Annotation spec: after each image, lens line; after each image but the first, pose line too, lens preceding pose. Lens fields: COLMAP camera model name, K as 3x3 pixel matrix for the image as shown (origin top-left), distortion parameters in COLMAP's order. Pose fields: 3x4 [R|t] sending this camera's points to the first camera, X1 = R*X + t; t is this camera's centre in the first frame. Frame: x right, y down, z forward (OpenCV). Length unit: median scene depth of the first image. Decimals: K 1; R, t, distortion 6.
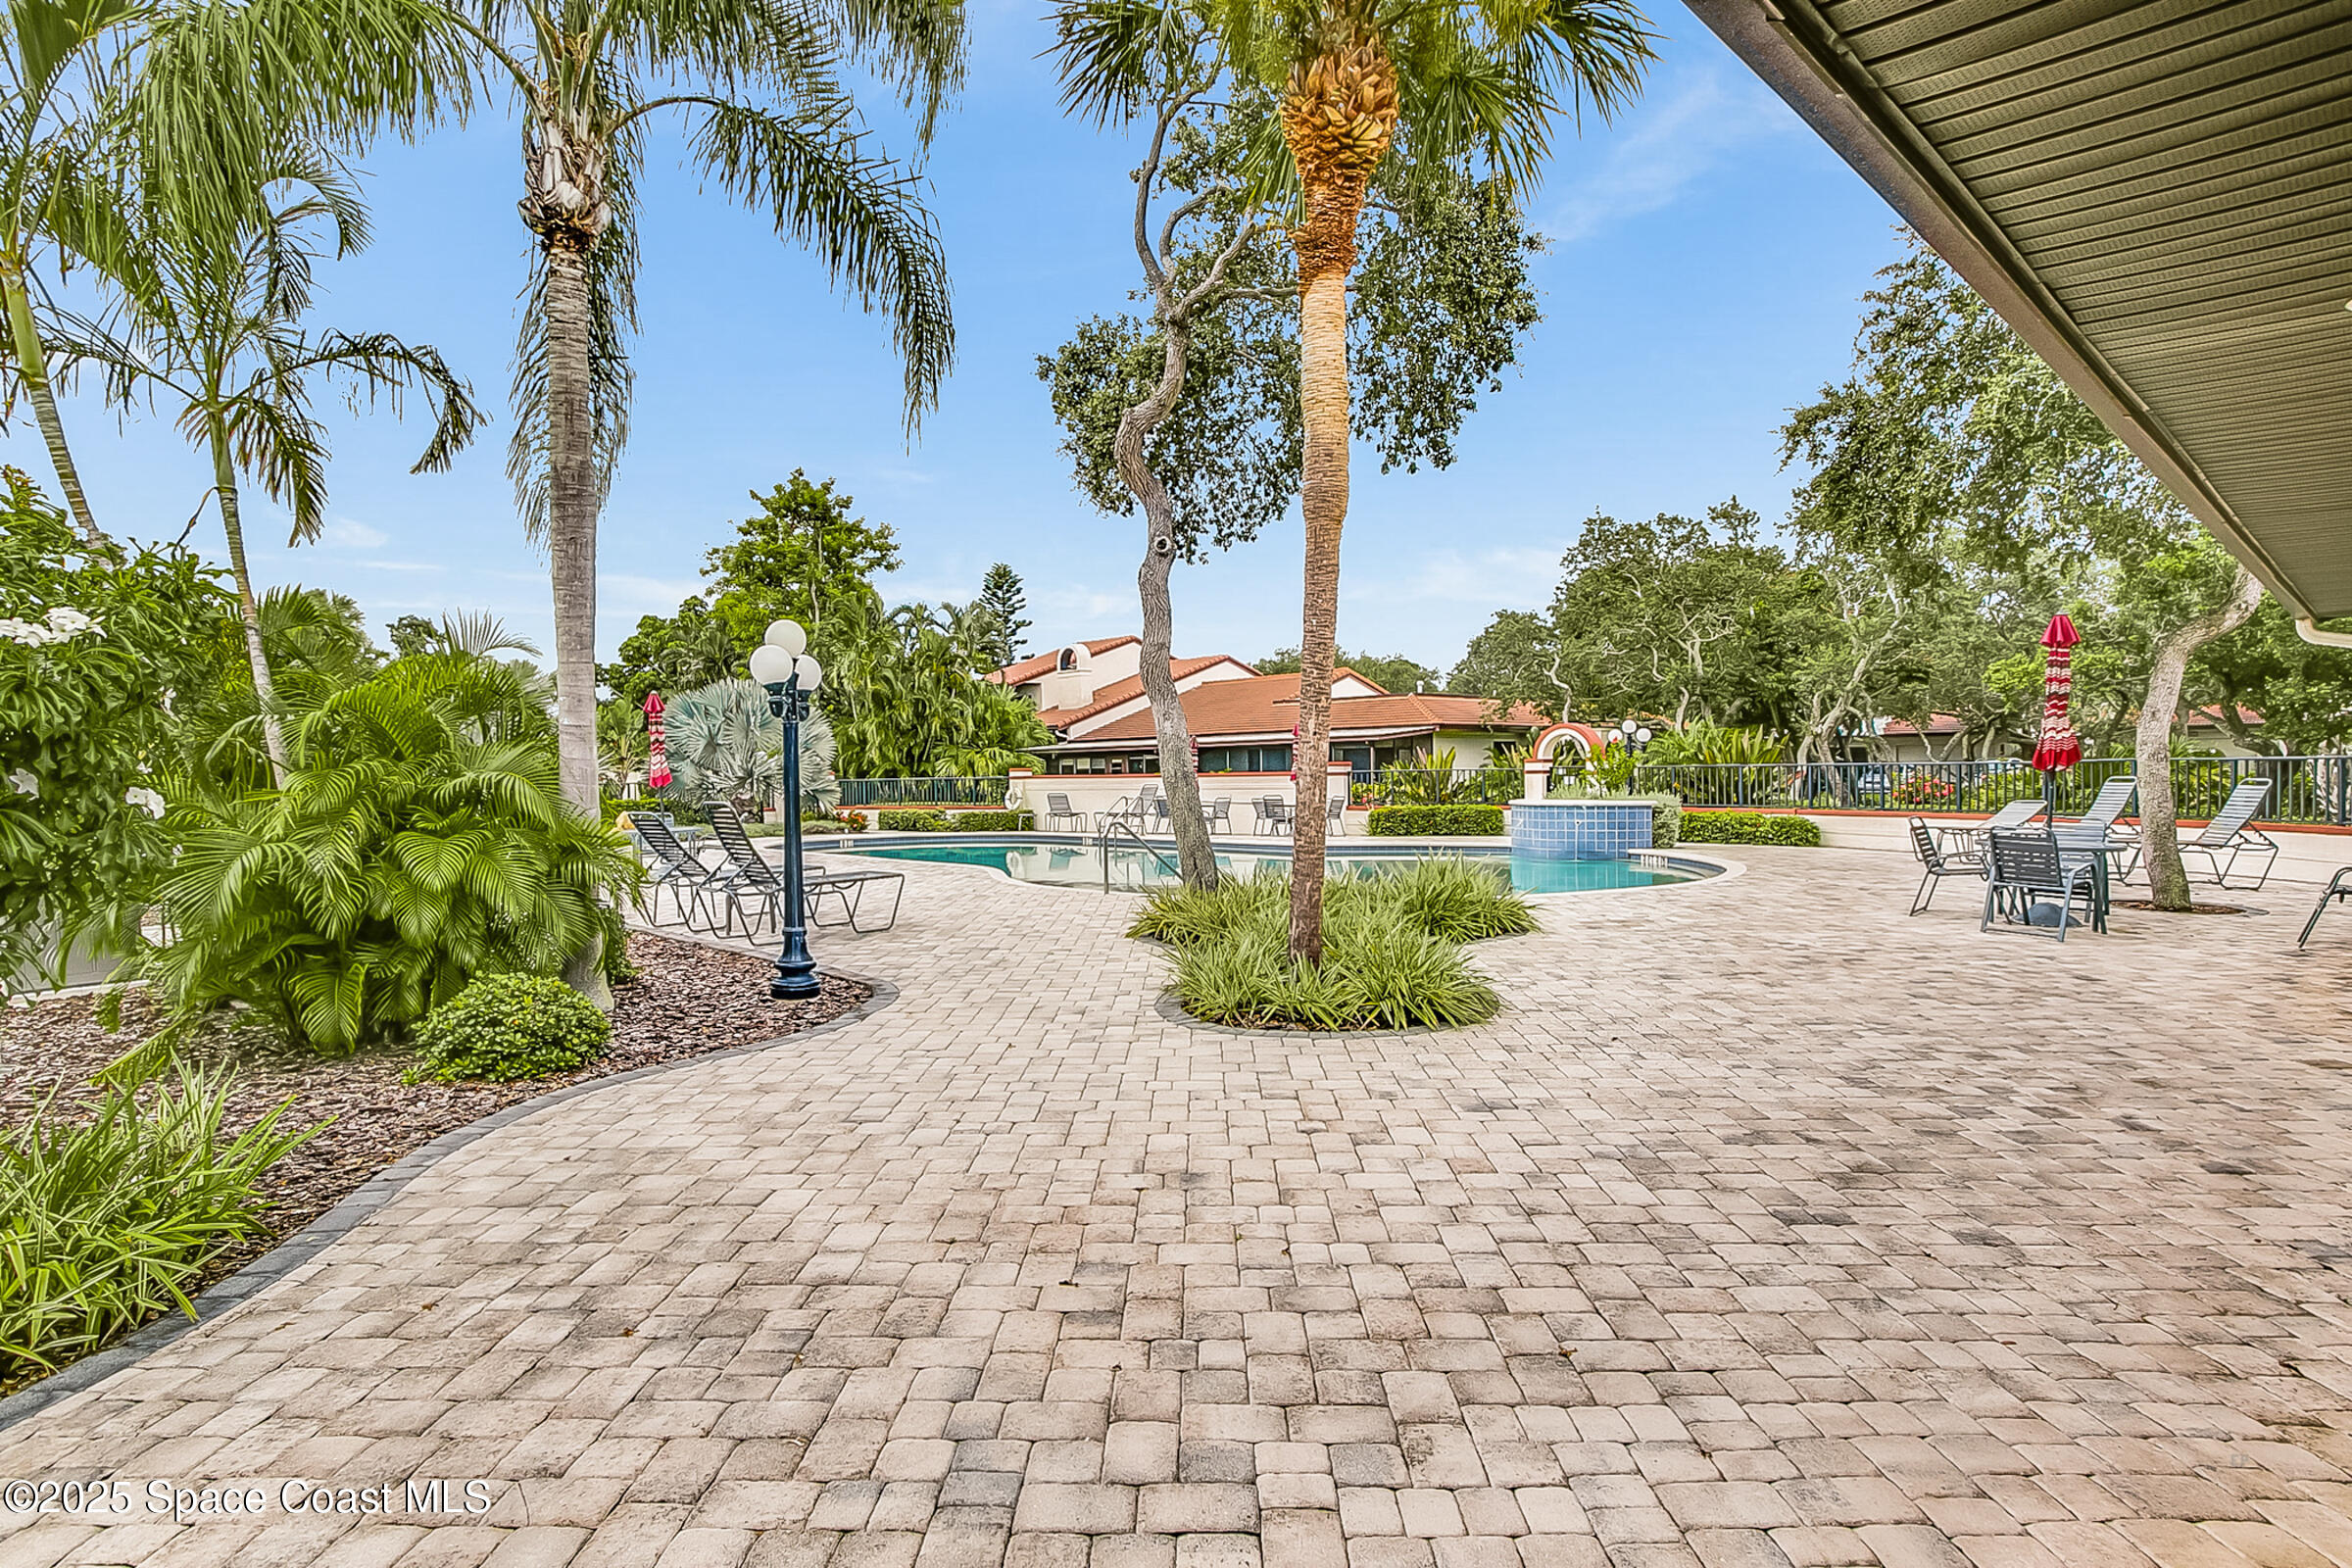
lens RADIAL K [[1193.8, 0, 1176.0], [0, 1193.8, 784.0], [0, 0, 1]] dist [-0.000648, -0.000025]
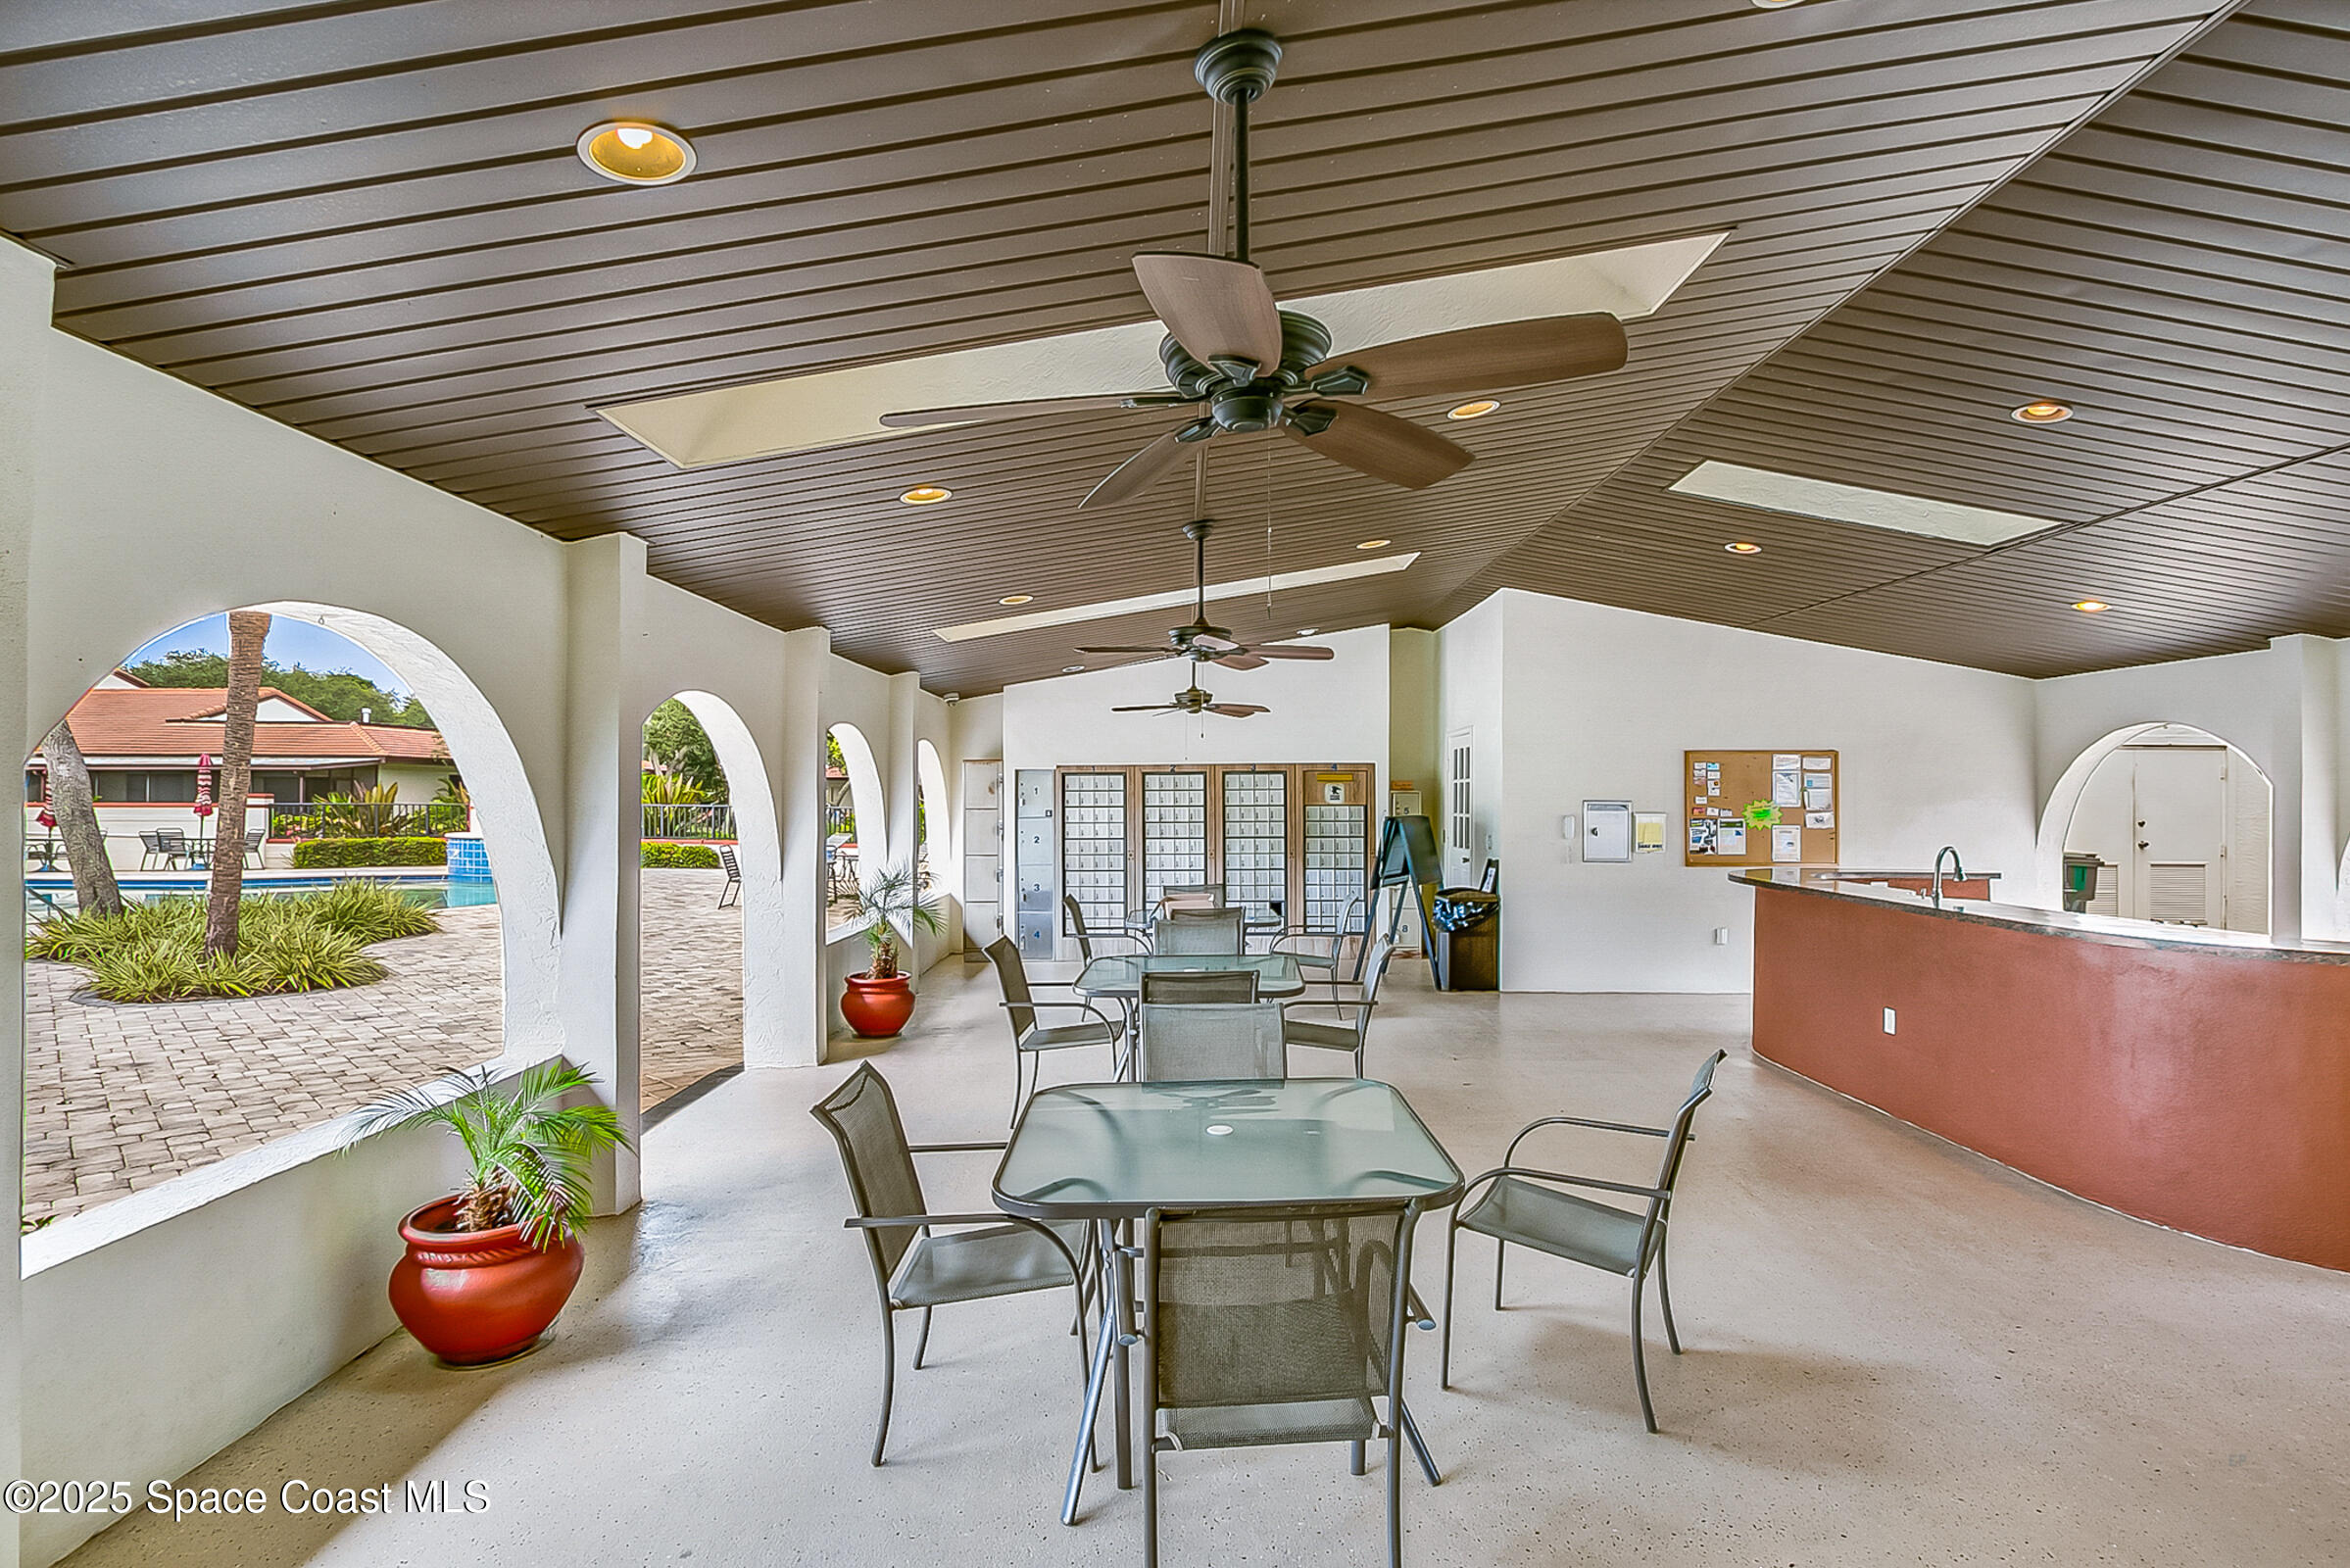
lens RADIAL K [[1147.4, 0, 1175.0], [0, 1147.4, 784.0], [0, 0, 1]] dist [-0.001499, -0.000690]
pose [[0.688959, 0.028640, 0.724234, -0.039638], [-0.009349, 0.999487, -0.030631, -0.007450], [-0.724740, 0.014332, 0.688874, -0.289664]]
